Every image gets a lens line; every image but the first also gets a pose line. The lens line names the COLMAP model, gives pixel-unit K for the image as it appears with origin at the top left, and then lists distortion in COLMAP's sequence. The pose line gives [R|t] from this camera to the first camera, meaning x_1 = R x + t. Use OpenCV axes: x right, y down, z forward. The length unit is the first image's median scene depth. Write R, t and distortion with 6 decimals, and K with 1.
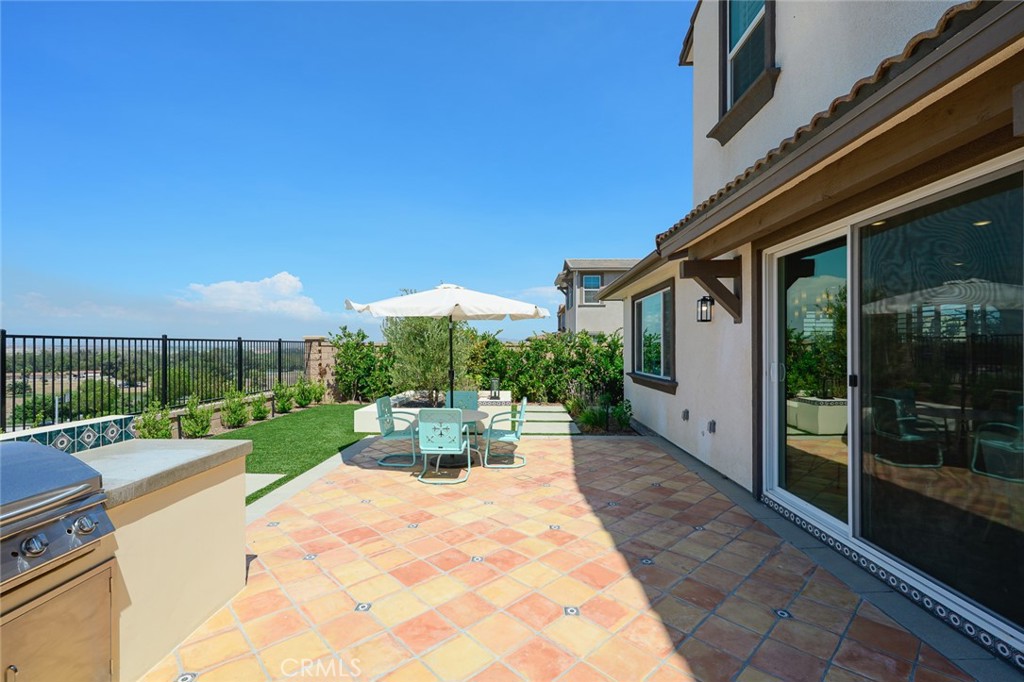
lens RADIAL K [[464.1, 0, 509.4], [0, 464.1, 343.4], [0, 0, 1]] dist [-0.001042, 0.000134]
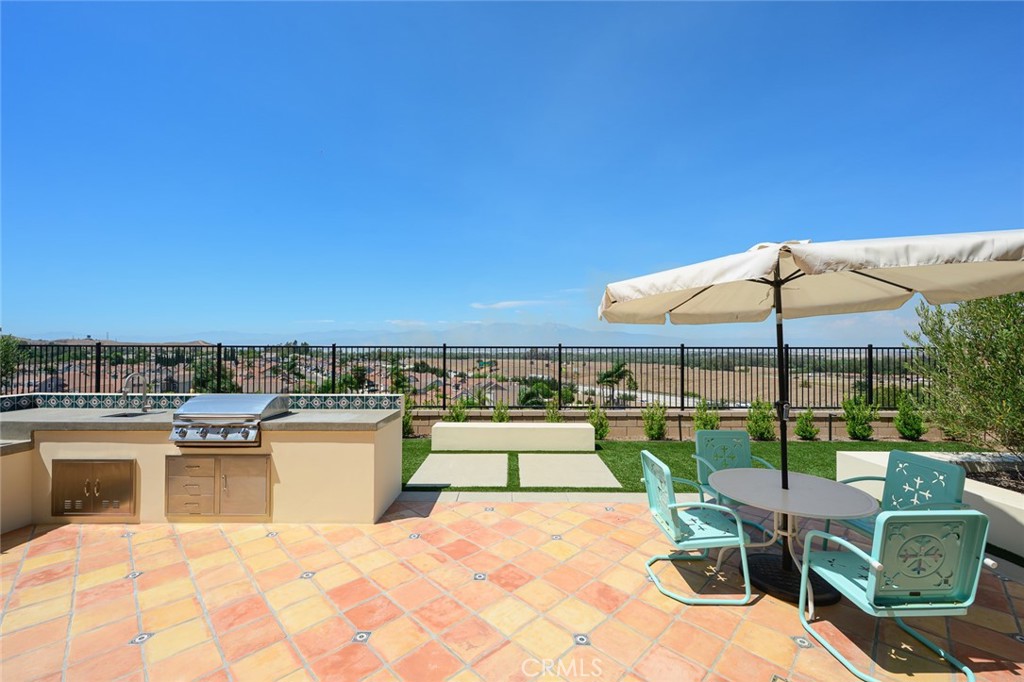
lens RADIAL K [[404.4, 0, 510.4], [0, 404.4, 341.3], [0, 0, 1]] dist [-0.000934, 0.000038]
pose [[0.018996, -0.023935, -0.999533, 0.506468], [0.000413, 0.999714, -0.023932, -0.006813], [0.999819, 0.000042, 0.019001, 1.012904]]
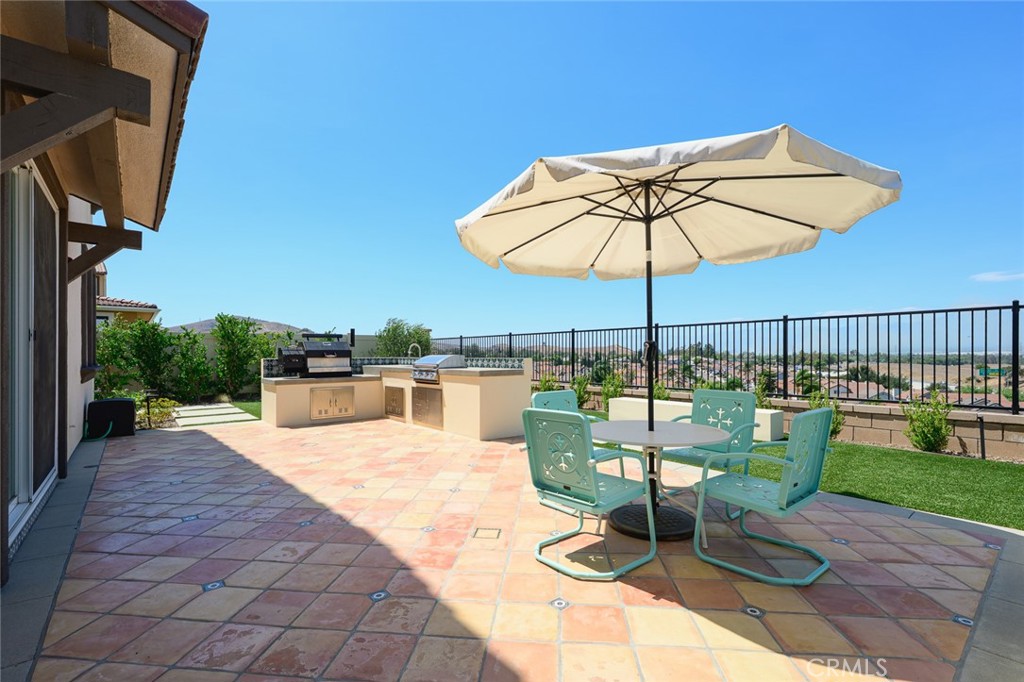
lens RADIAL K [[464.1, 0, 509.6], [0, 464.1, 349.9], [0, 0, 1]] dist [-0.001042, 0.000134]
pose [[-0.763248, -0.003023, -0.646098, 0.491693], [0.006445, 0.999904, -0.012293, 0.104295], [0.646073, -0.013547, -0.763155, 1.940683]]
